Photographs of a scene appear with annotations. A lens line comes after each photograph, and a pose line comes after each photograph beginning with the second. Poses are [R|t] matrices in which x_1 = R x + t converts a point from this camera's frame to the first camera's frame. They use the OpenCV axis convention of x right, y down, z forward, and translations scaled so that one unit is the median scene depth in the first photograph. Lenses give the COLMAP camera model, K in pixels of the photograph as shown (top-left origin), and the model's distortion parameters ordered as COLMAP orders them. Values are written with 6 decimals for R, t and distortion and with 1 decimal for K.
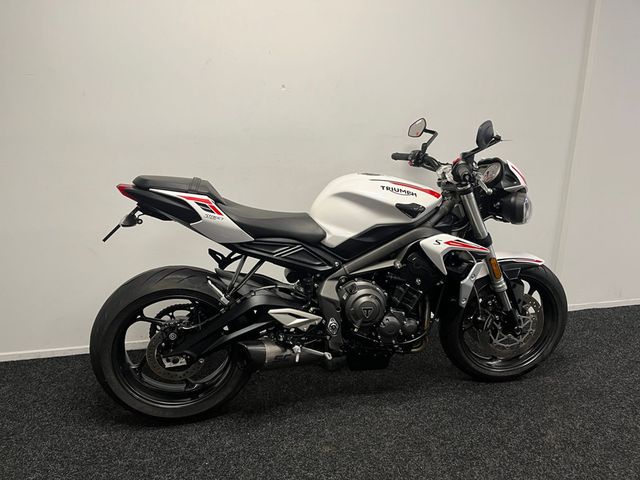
lens RADIAL K [[482.5, 0, 318.8], [0, 482.5, 242.9], [0, 0, 1]] dist [0.080196, -0.110994]
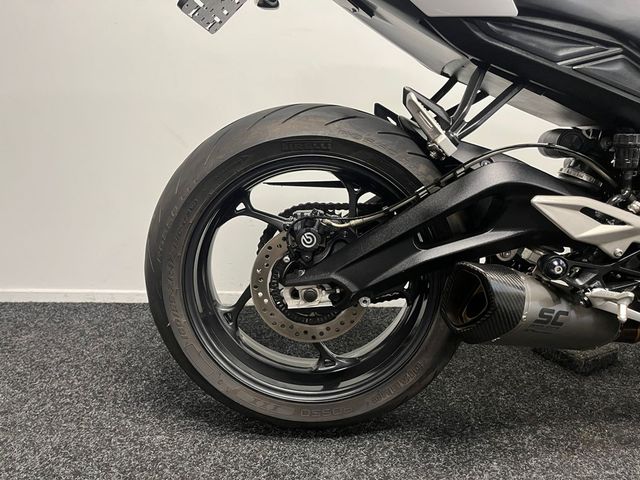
lens RADIAL K [[482.5, 0, 318.3], [0, 482.5, 243.3], [0, 0, 1]] dist [0.080196, -0.110994]
pose [[0.978220, 0.062233, -0.198024, -0.189715], [-0.067824, 0.997464, -0.021571, 0.191805], [0.196179, 0.034532, 0.979960, 0.527506]]
